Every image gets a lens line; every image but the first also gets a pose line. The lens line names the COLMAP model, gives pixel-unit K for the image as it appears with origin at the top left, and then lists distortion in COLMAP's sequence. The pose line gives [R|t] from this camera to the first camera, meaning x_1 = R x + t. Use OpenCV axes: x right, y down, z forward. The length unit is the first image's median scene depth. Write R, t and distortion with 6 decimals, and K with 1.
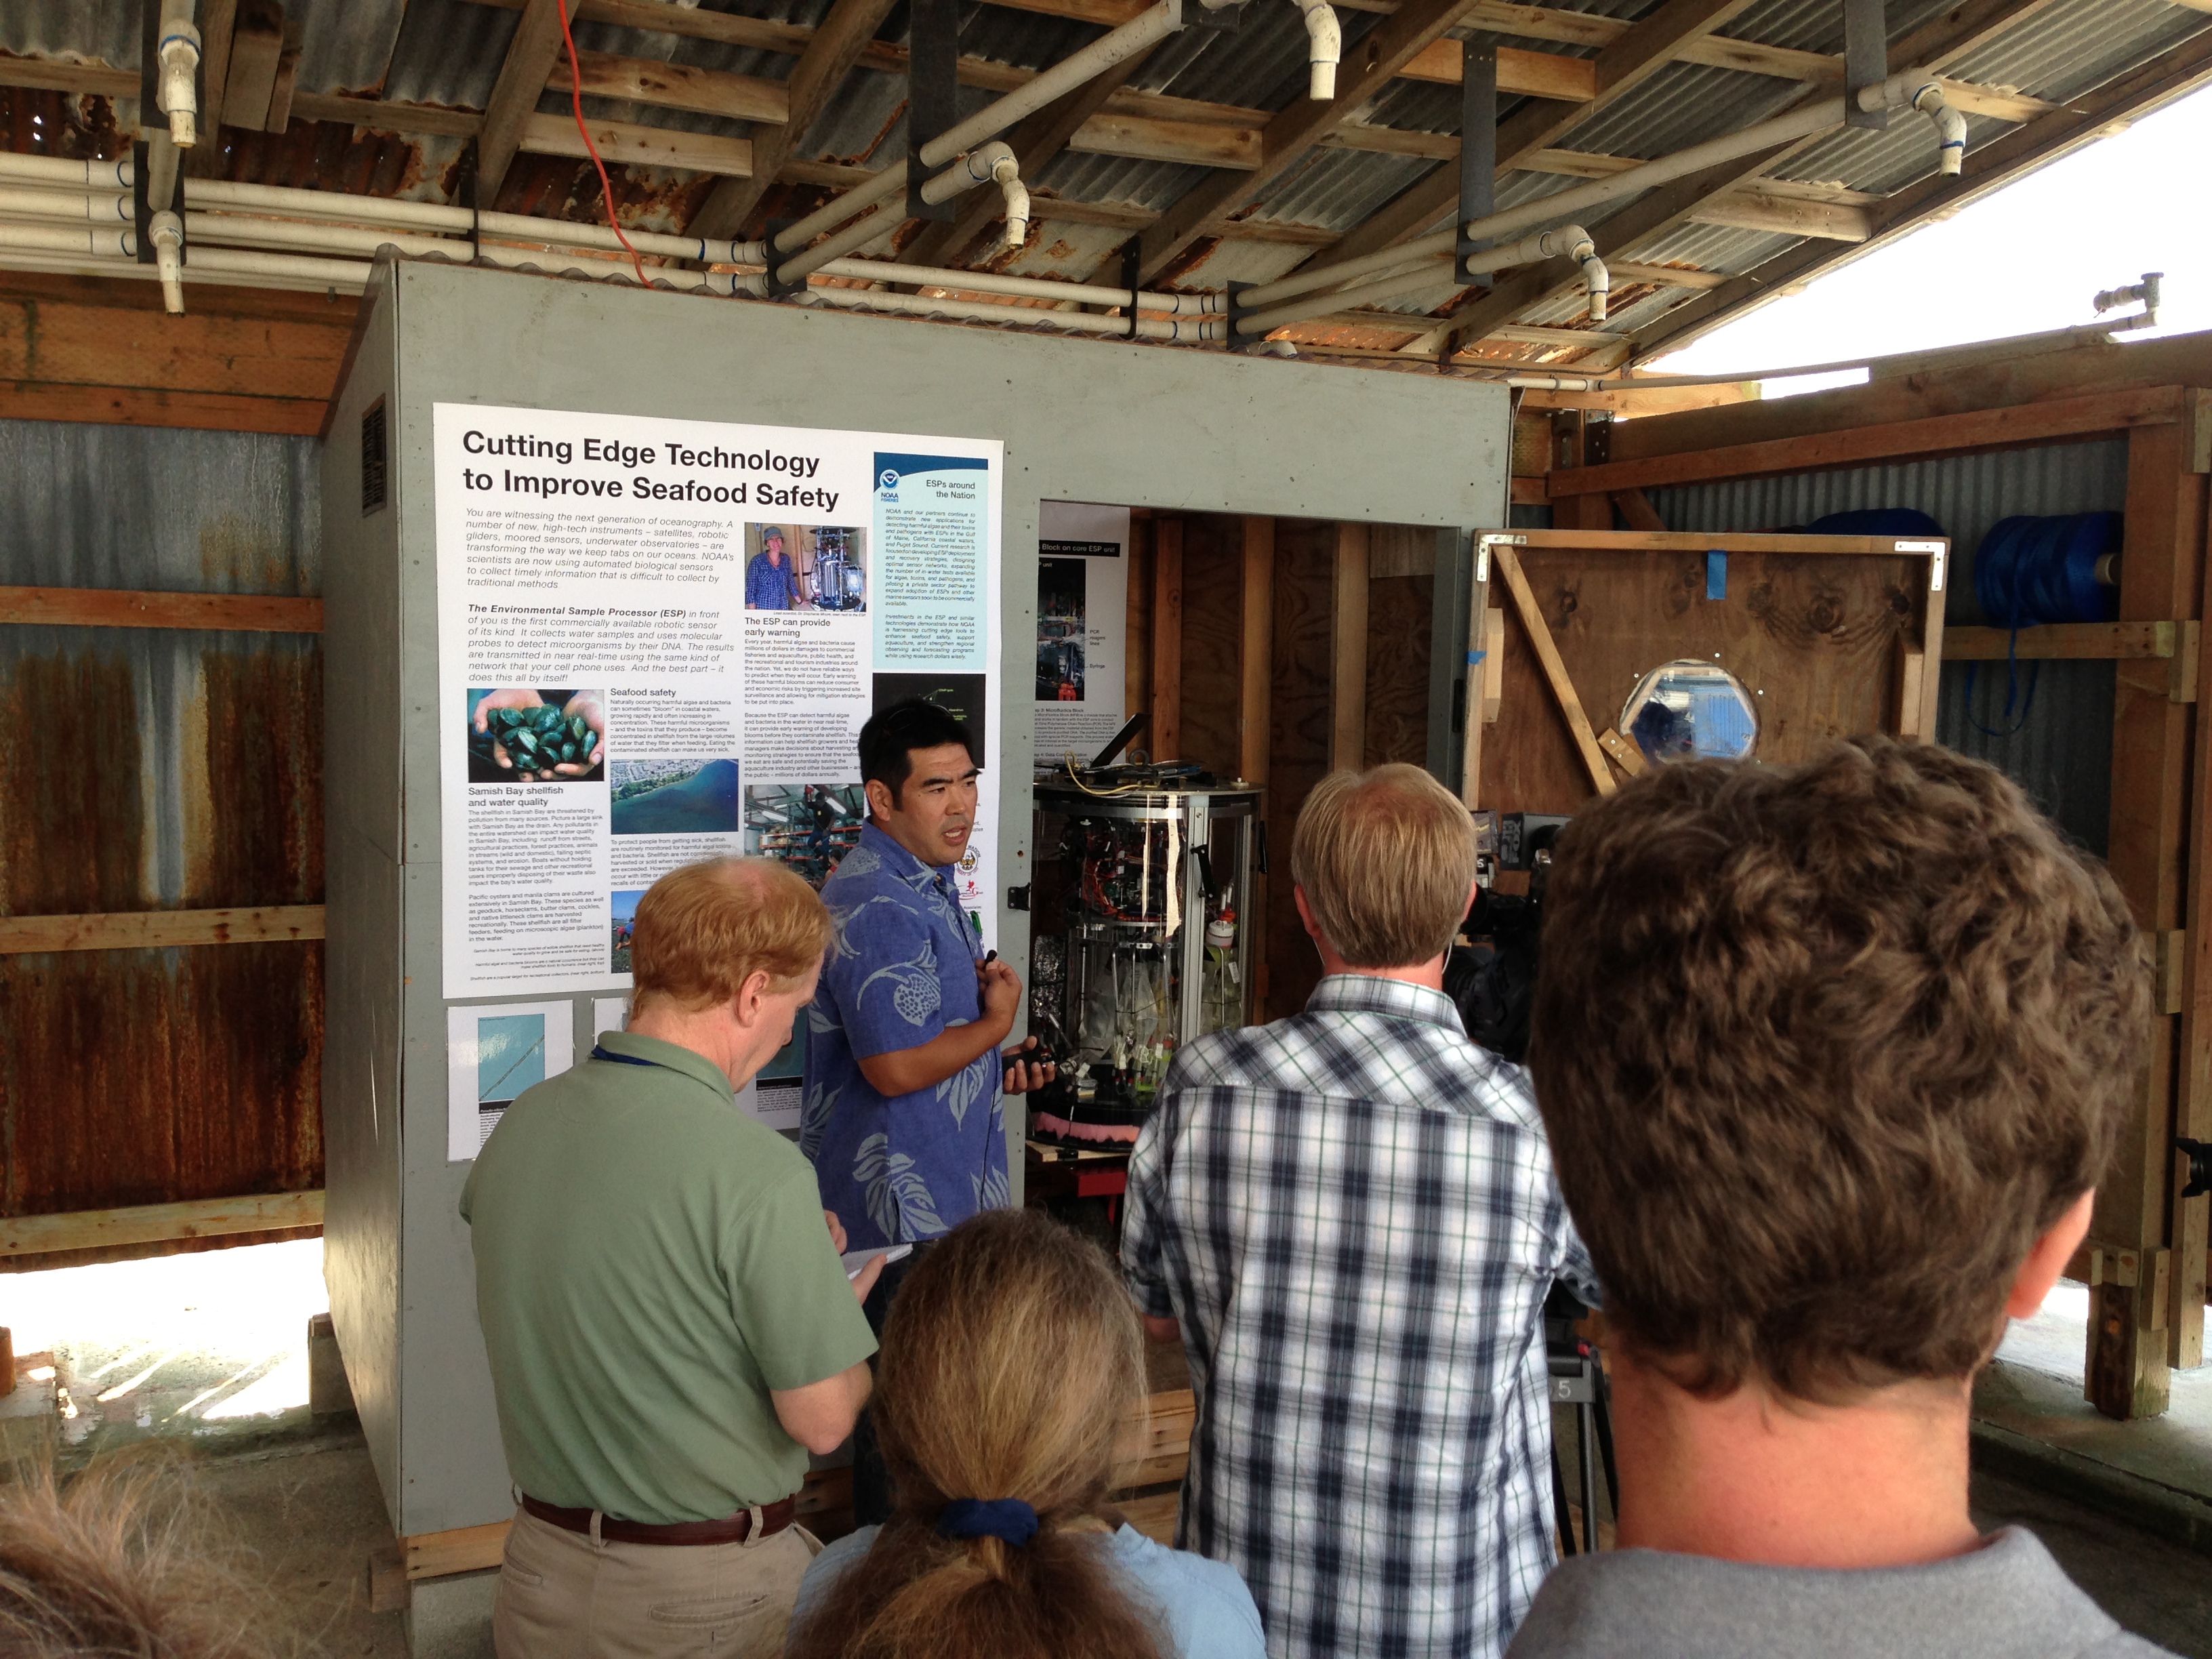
lens RADIAL K [[2138.9, 0, 1099.9], [0, 2138.9, 858.2], [0, 0, 1]] dist [0.022639, -0.006581]
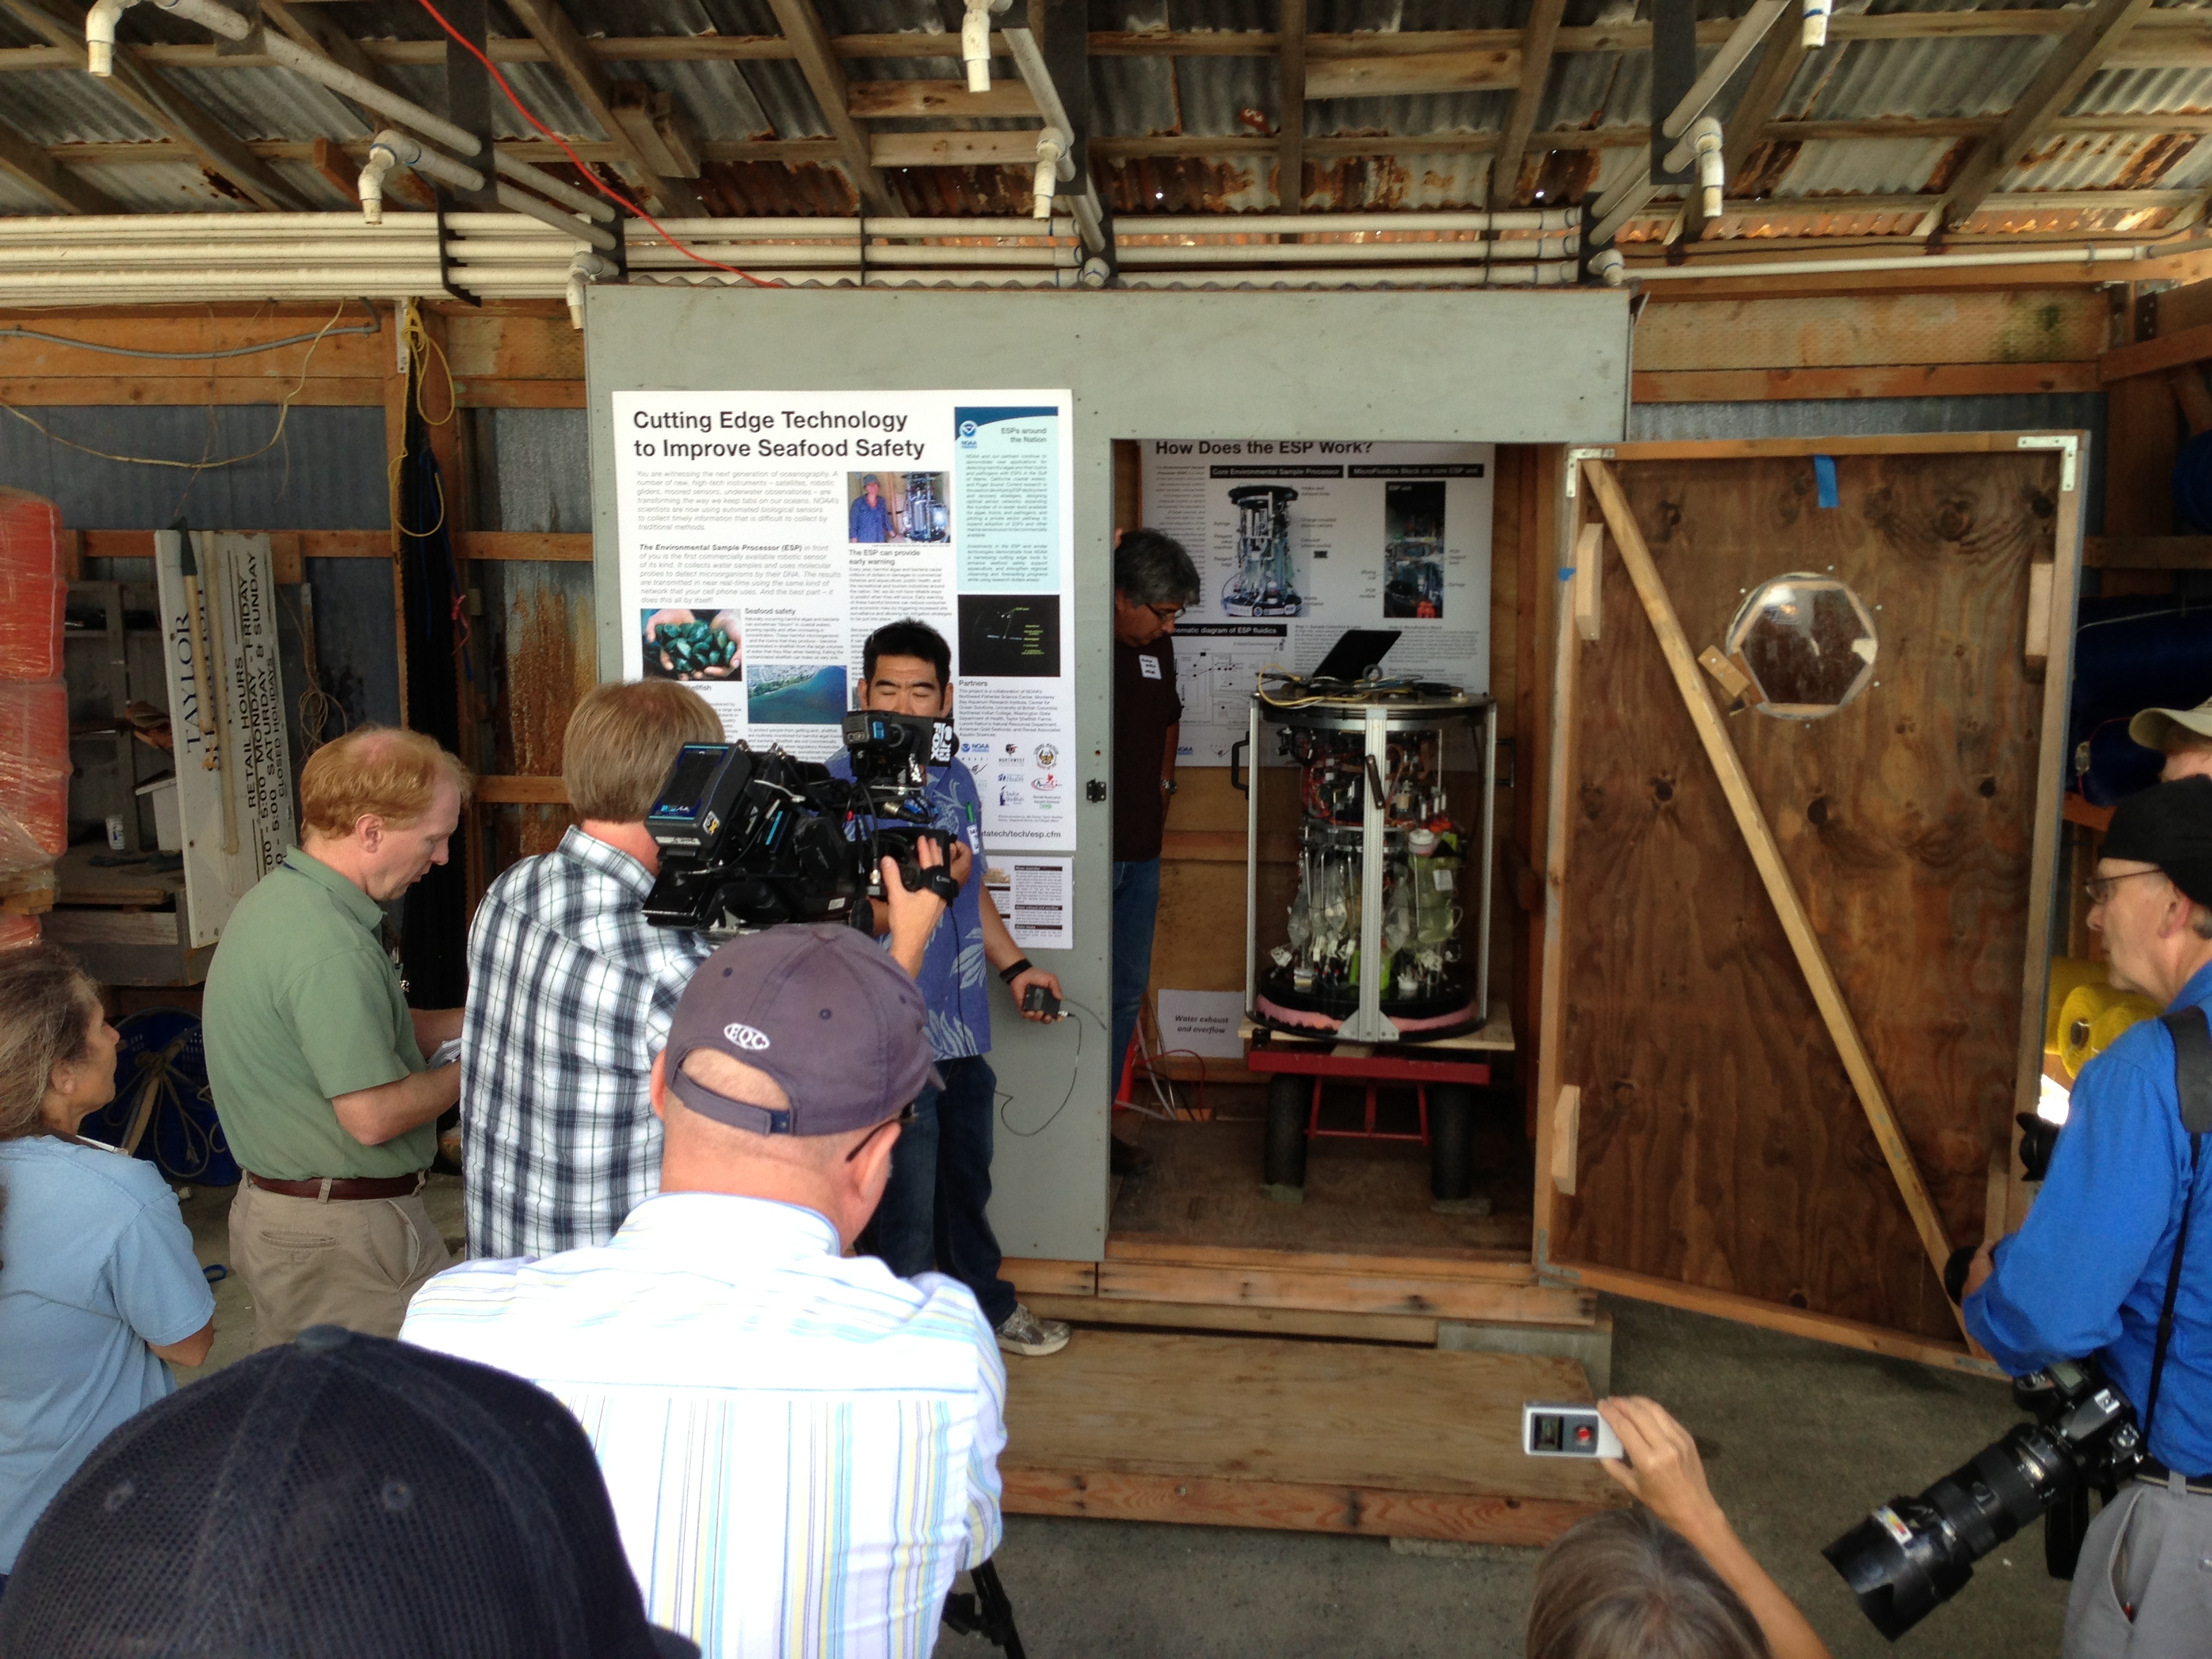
lens RADIAL K [[2107.9, 0, 1106.0], [0, 2107.9, 829.5], [0, 0, 1]] dist [0.073169, -0.190551]
pose [[0.826792, 0.063204, -0.558945, 0.646538], [-0.038622, 0.997701, 0.055686, -0.026081], [0.561180, -0.024453, 0.827333, 0.079608]]
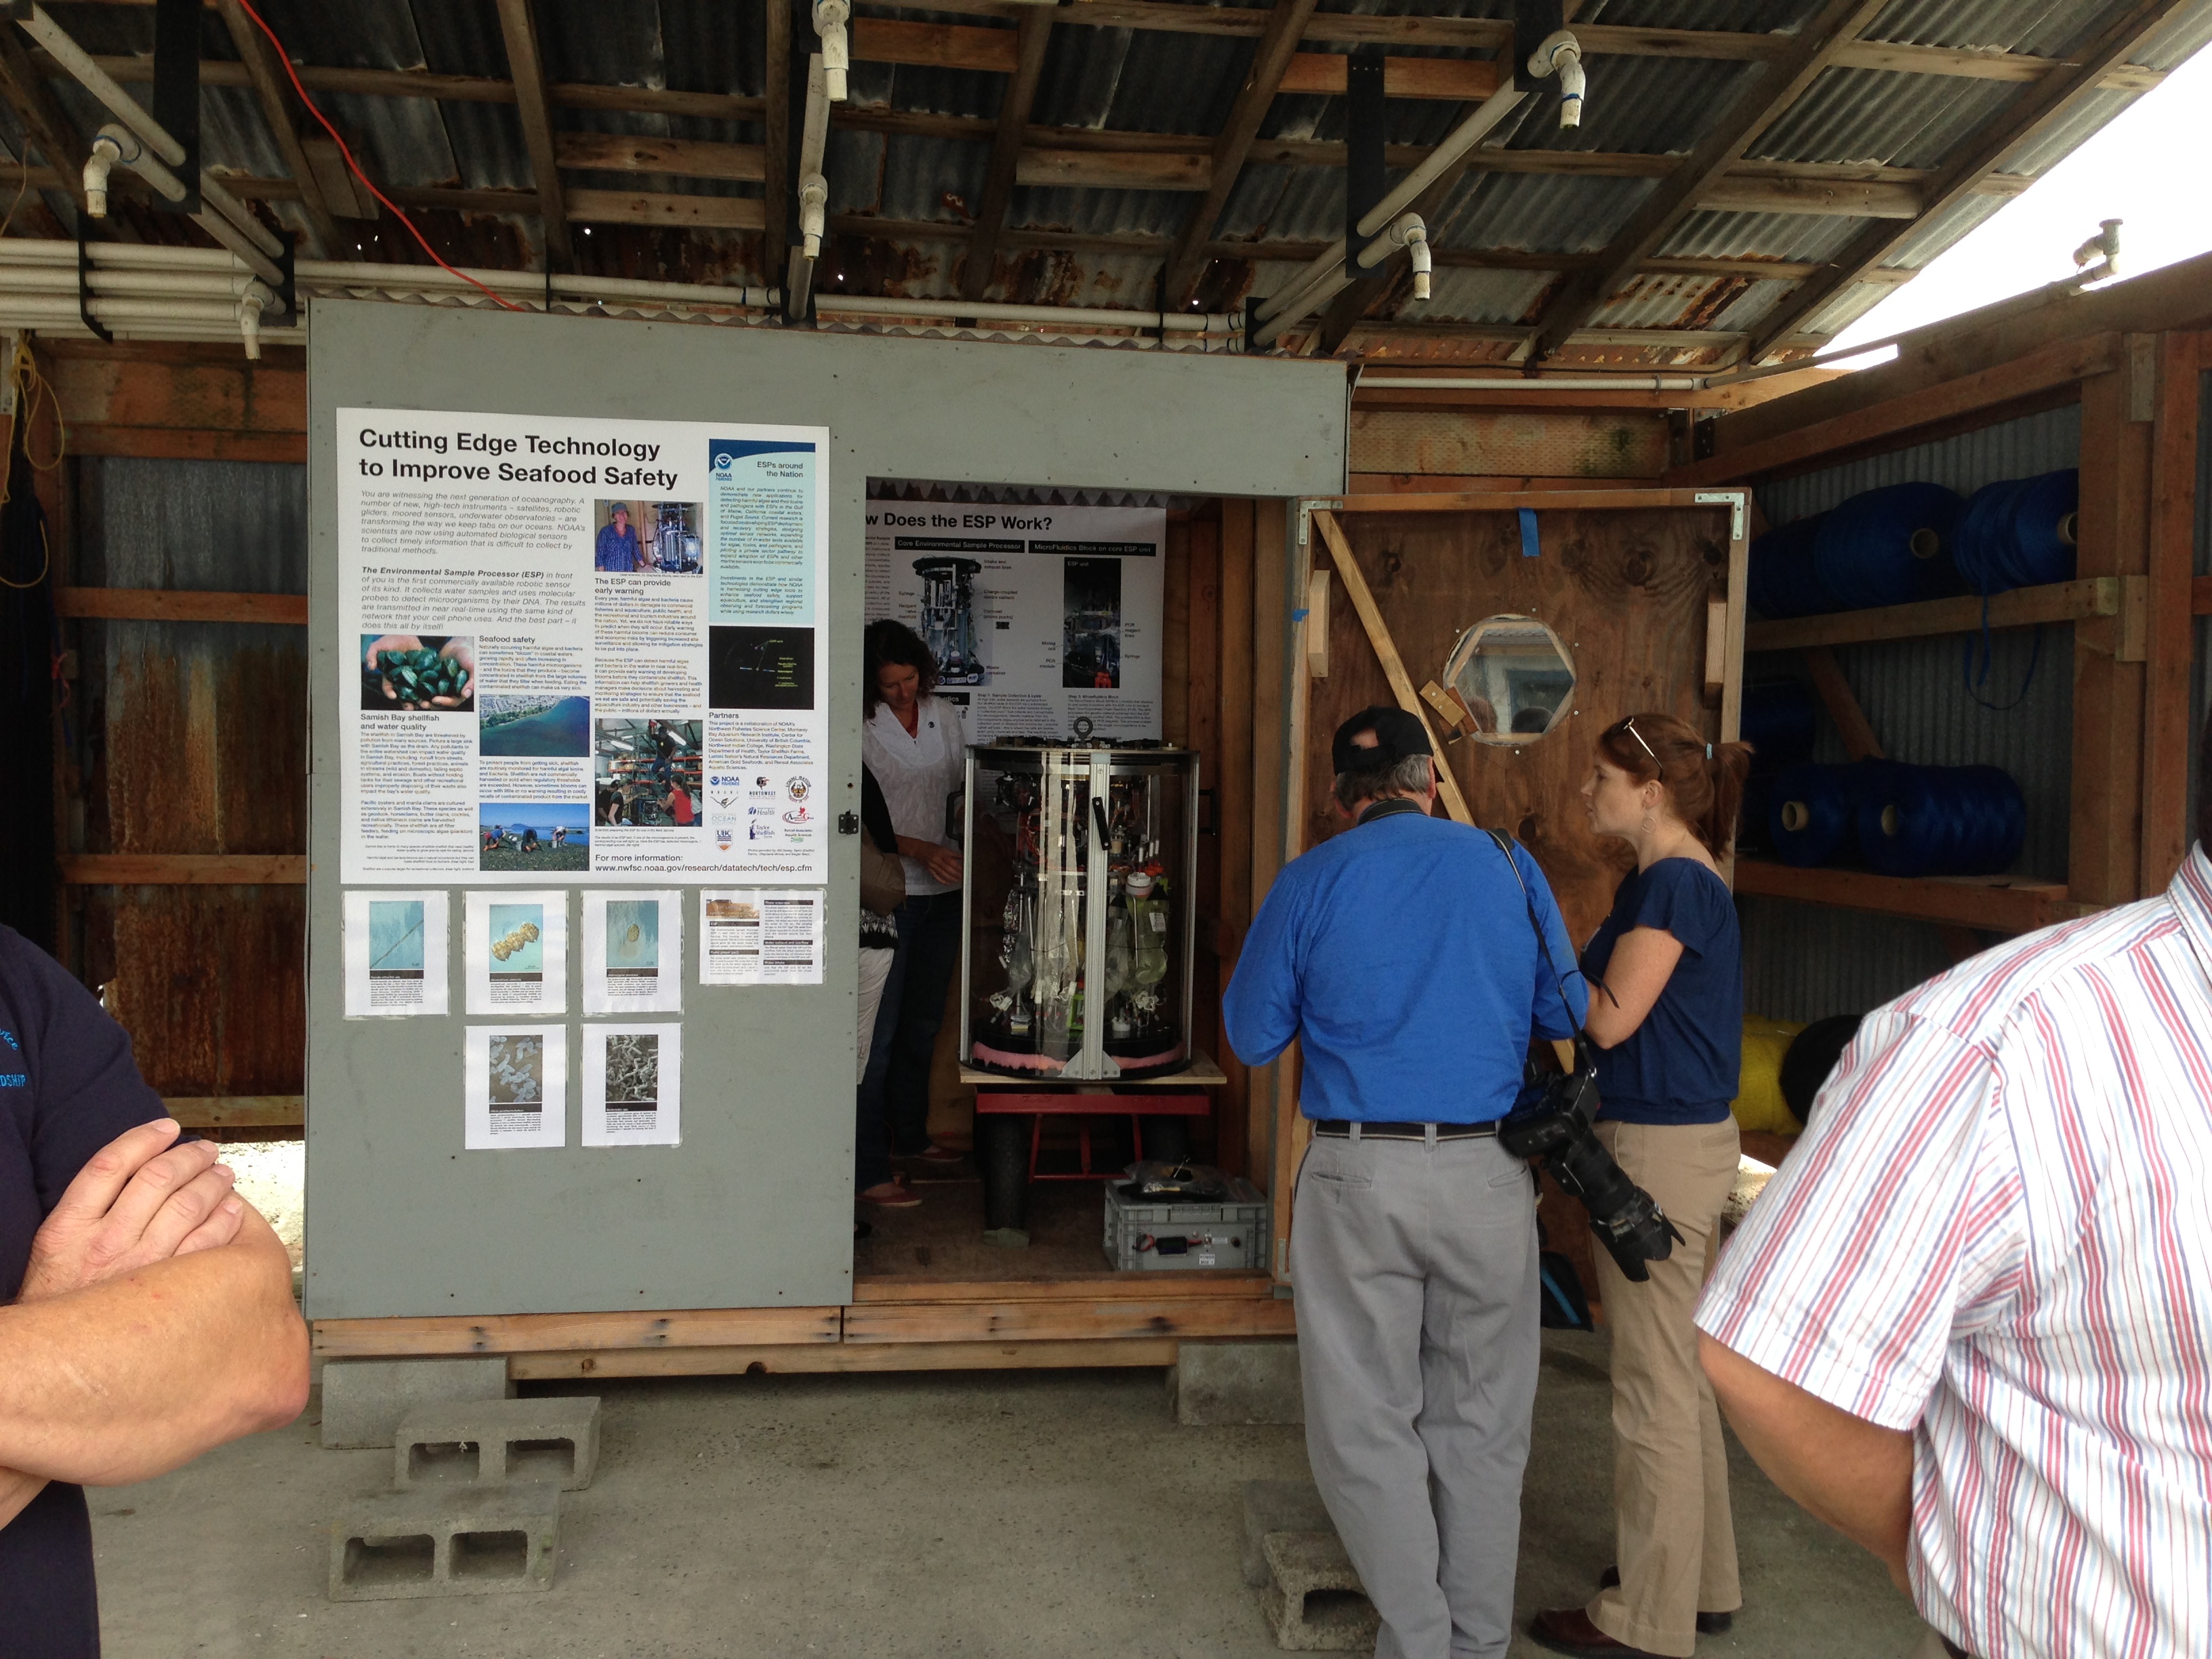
lens RADIAL K [[2132.3, 0, 1104.0], [0, 2132.3, 844.9], [0, 0, 1]] dist [0.068827, -0.146718]
pose [[0.952090, 0.012178, -0.305575, 0.479248], [-0.027700, 0.998534, -0.046510, 0.085656], [0.304560, 0.052746, 0.951032, -0.048351]]
